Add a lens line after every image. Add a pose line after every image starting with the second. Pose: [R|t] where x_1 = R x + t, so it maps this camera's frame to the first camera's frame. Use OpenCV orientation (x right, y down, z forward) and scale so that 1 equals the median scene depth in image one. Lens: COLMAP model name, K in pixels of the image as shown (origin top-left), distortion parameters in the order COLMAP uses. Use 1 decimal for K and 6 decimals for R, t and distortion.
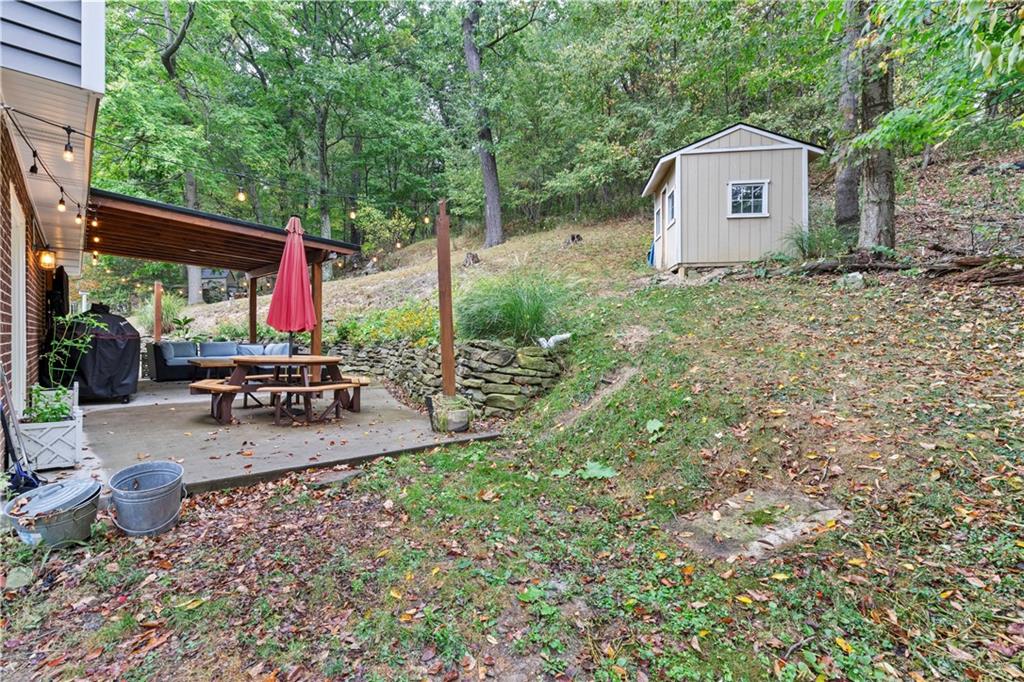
lens RADIAL K [[463.7, 0, 511.9], [0, 463.7, 339.6], [0, 0, 1]] dist [-0.000169, -0.000311]
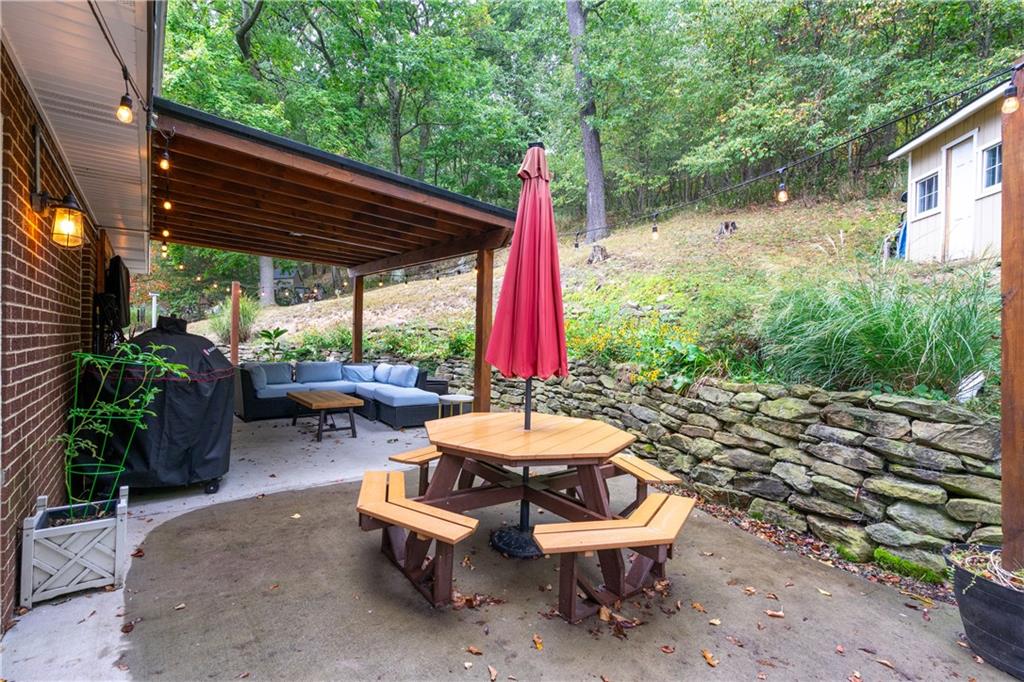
lens RADIAL K [[463.7, 0, 512.2], [0, 463.7, 338.5], [0, 0, 1]] dist [-0.000169, -0.000311]
pose [[0.995976, 0.009887, -0.089068, -0.174599], [-0.010265, 0.999940, -0.003788, -0.021871], [0.089025, 0.004687, 0.996018, 0.194812]]
